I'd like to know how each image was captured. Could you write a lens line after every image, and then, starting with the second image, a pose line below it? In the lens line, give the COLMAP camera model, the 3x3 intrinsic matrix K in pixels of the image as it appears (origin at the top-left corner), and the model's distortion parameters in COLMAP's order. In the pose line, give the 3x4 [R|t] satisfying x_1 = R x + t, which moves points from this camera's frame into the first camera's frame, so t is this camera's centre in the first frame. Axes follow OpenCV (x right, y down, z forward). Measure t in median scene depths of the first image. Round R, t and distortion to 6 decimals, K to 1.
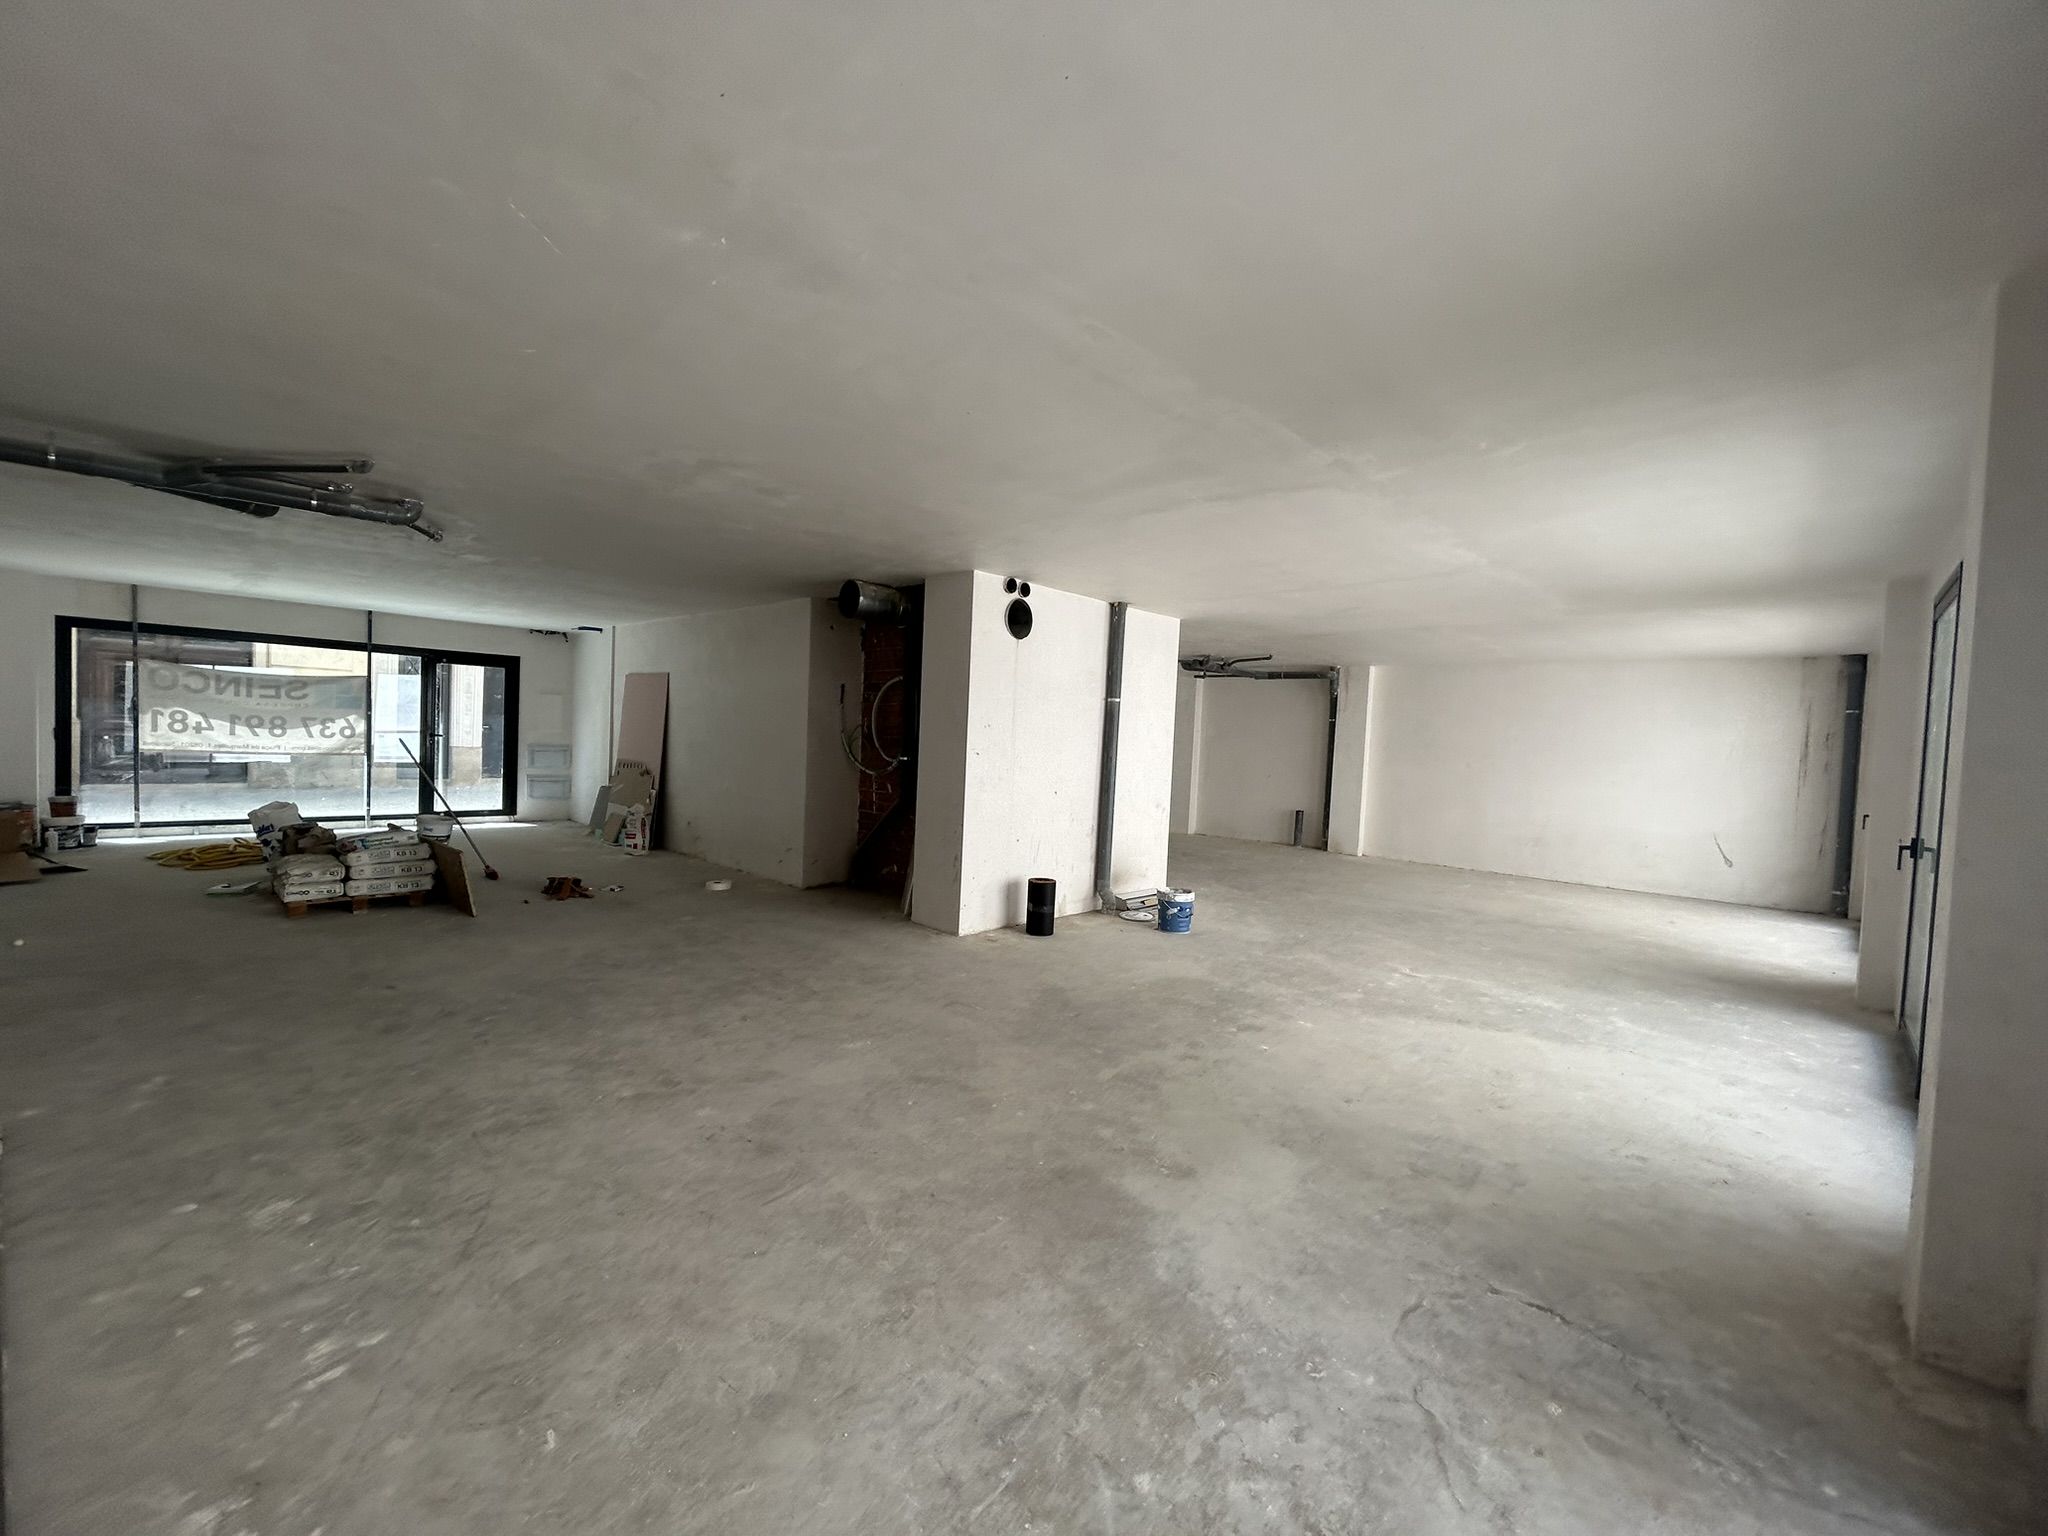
lens RADIAL K [[829.2, 0, 1017.1], [0, 829.2, 769.5], [0, 0, 1]] dist [0.000431, 0.000292]
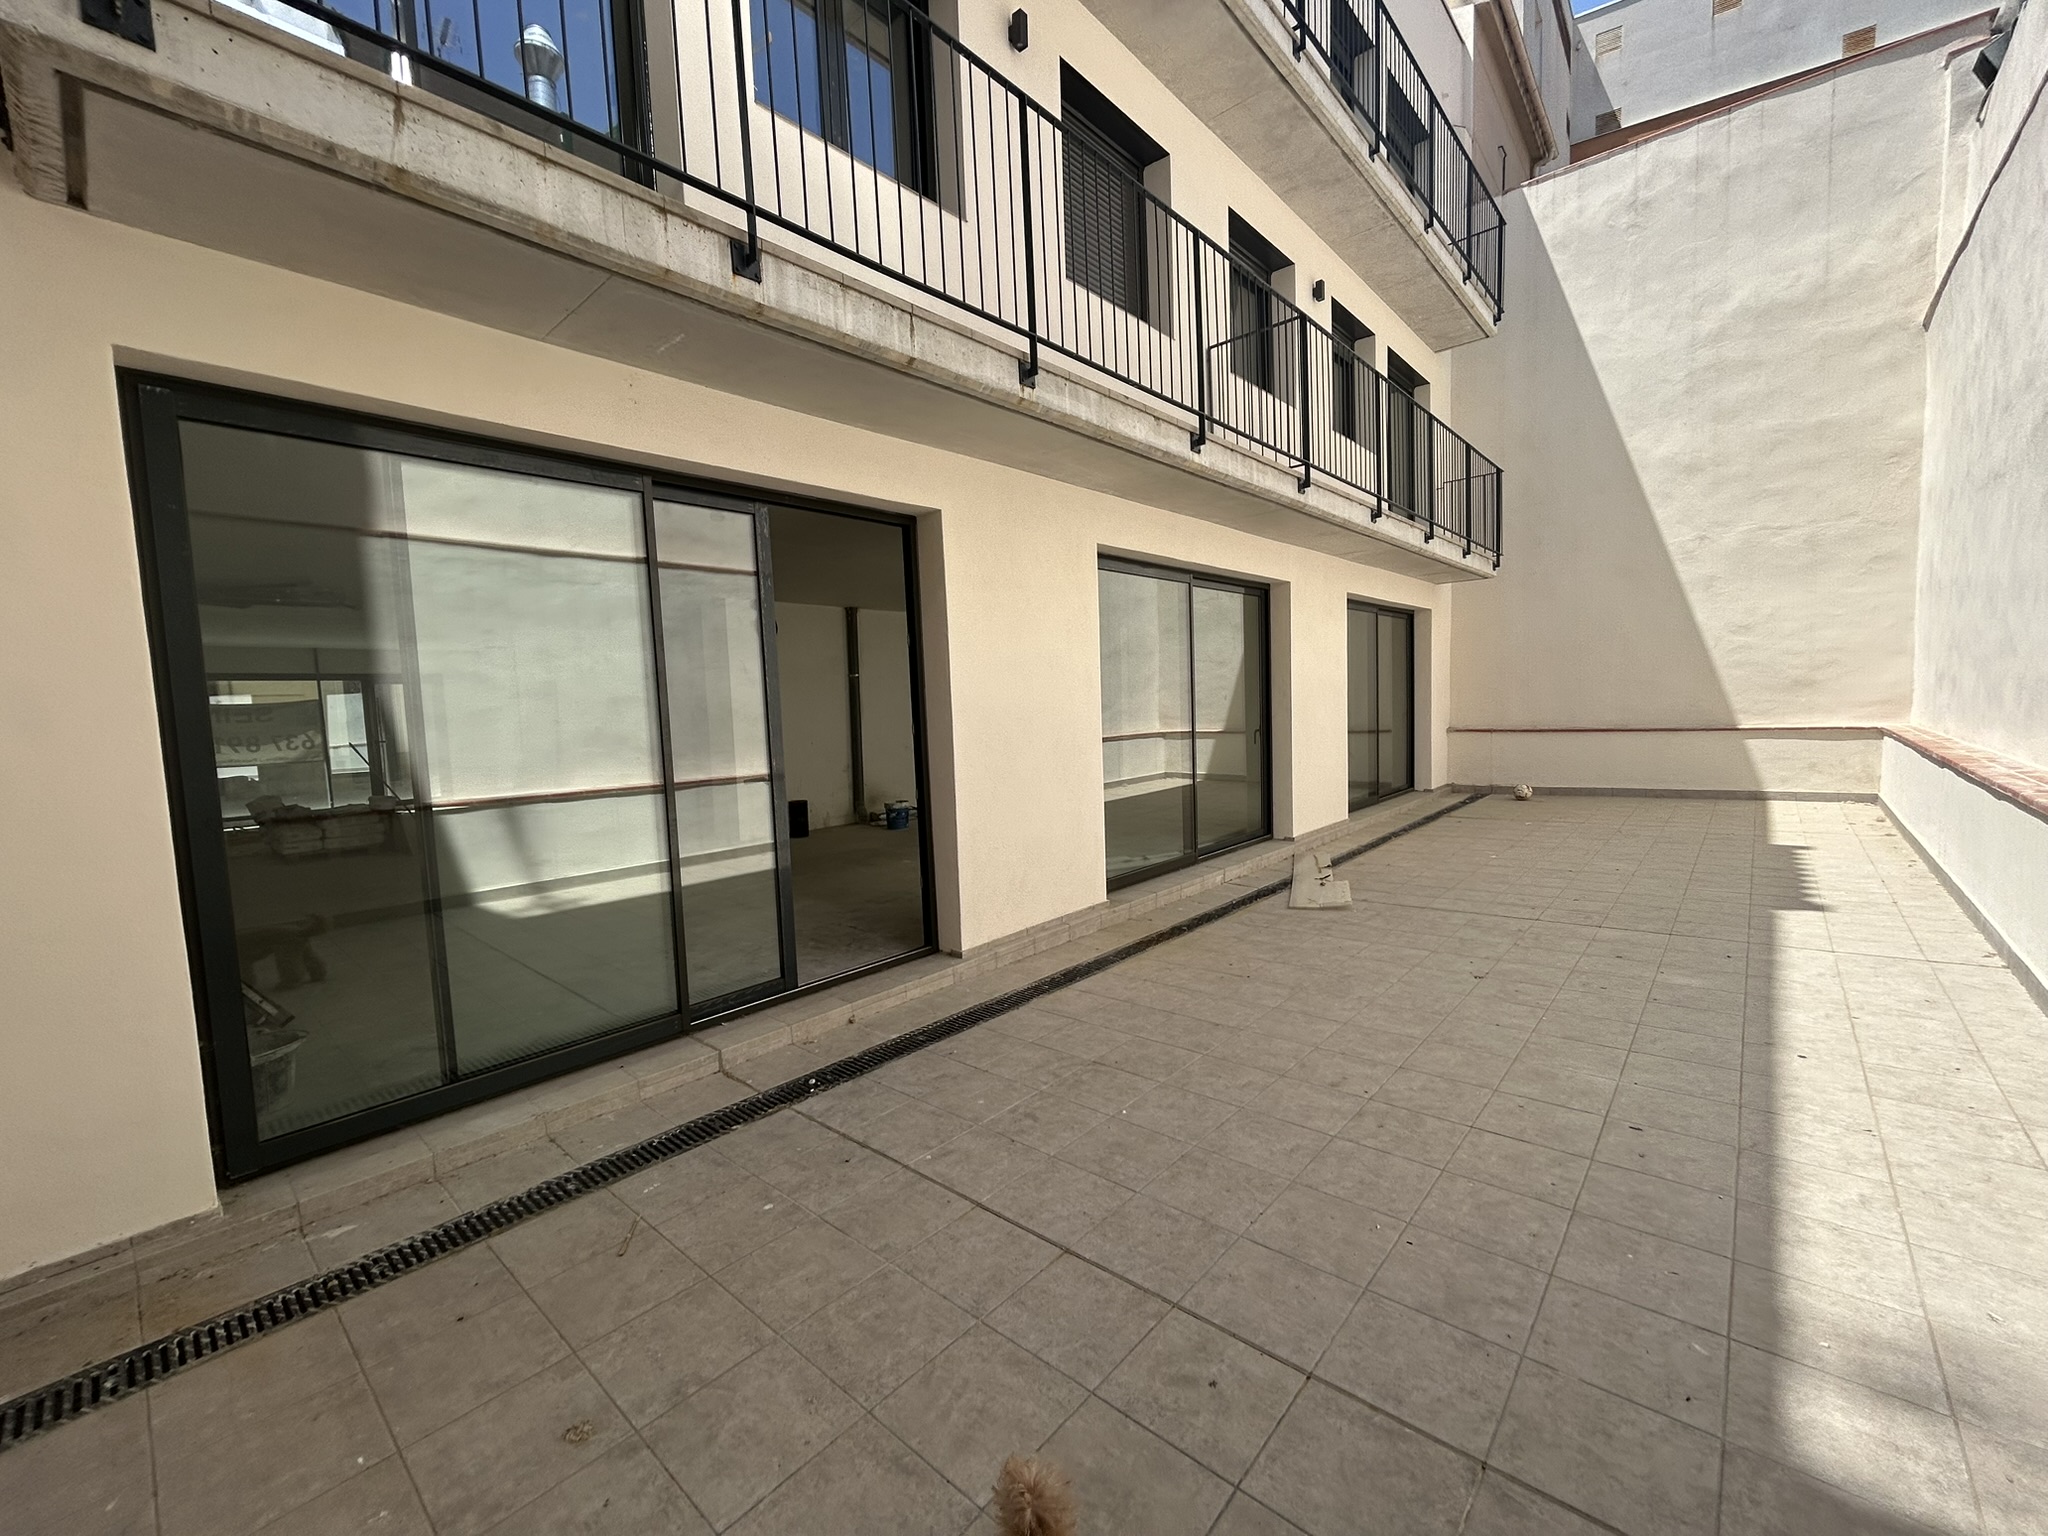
lens RADIAL K [[829.2, 0, 1023.7], [0, 829.2, 772.2], [0, 0, 1]] dist [0.000431, 0.000292]
pose [[0.995965, -0.082784, 0.034655, 0.422635], [0.081174, 0.995659, 0.045550, 0.050250], [-0.038276, -0.042553, 0.998361, -0.557246]]
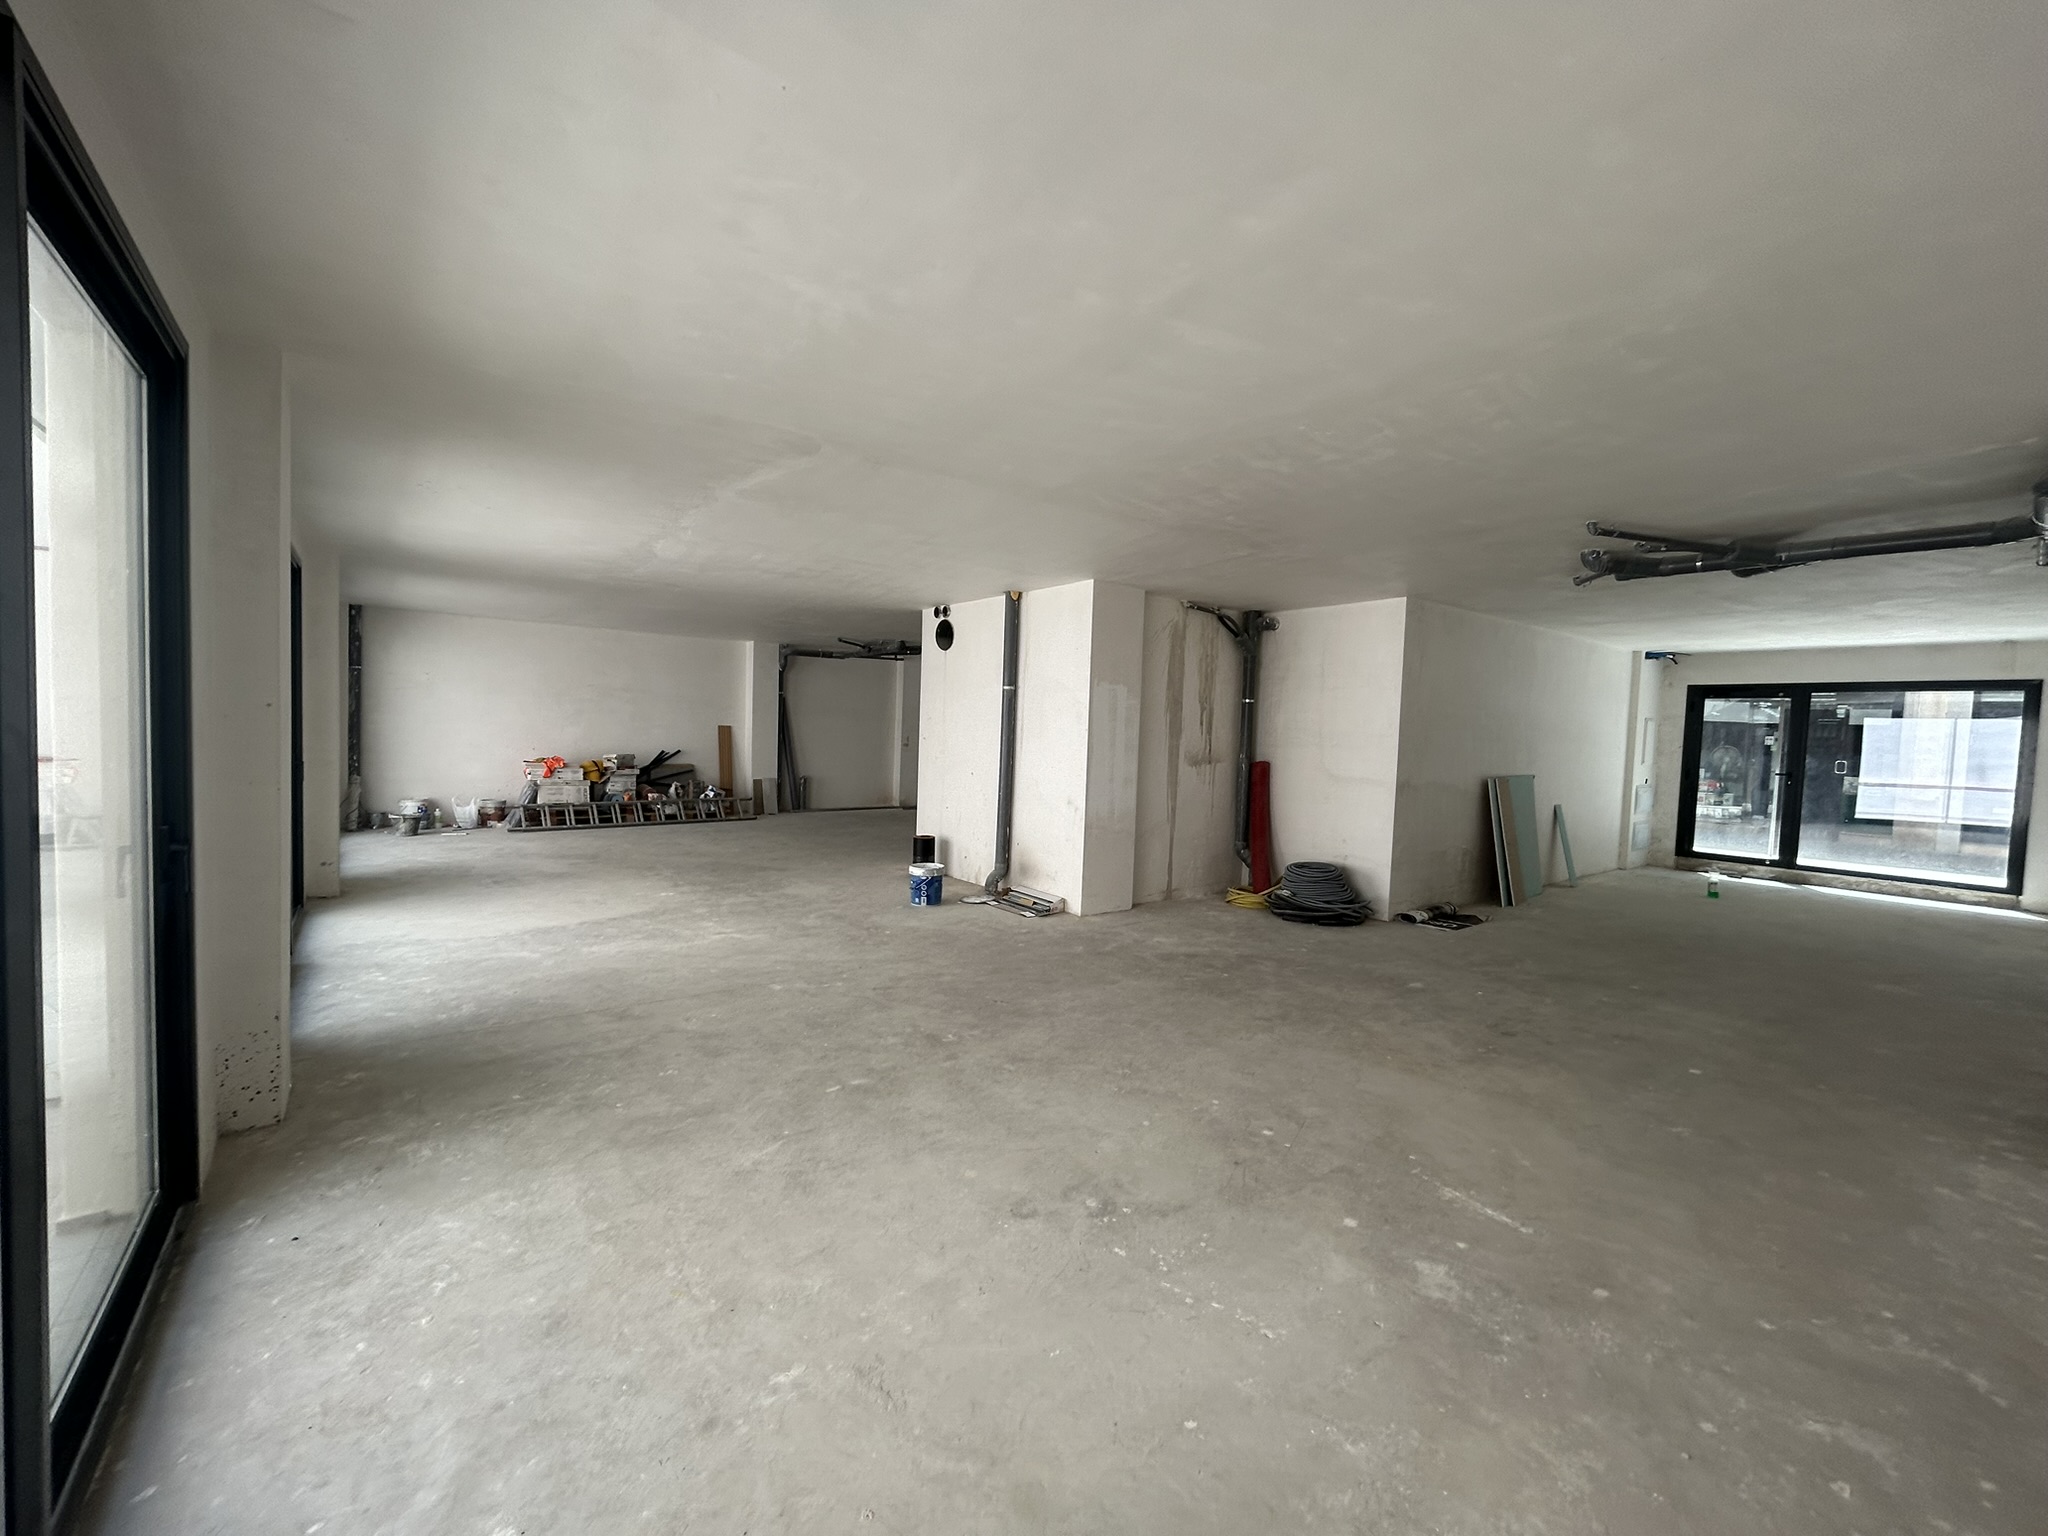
lens RADIAL K [[829.2, 0, 1018.7], [0, 829.2, 767.9], [0, 0, 1]] dist [0.000431, 0.000292]
pose [[-0.144898, 0.001027, -0.989446, 1.373538], [-0.078852, 0.996807, 0.012582, 0.000719], [0.986300, 0.079843, -0.144355, 1.425529]]
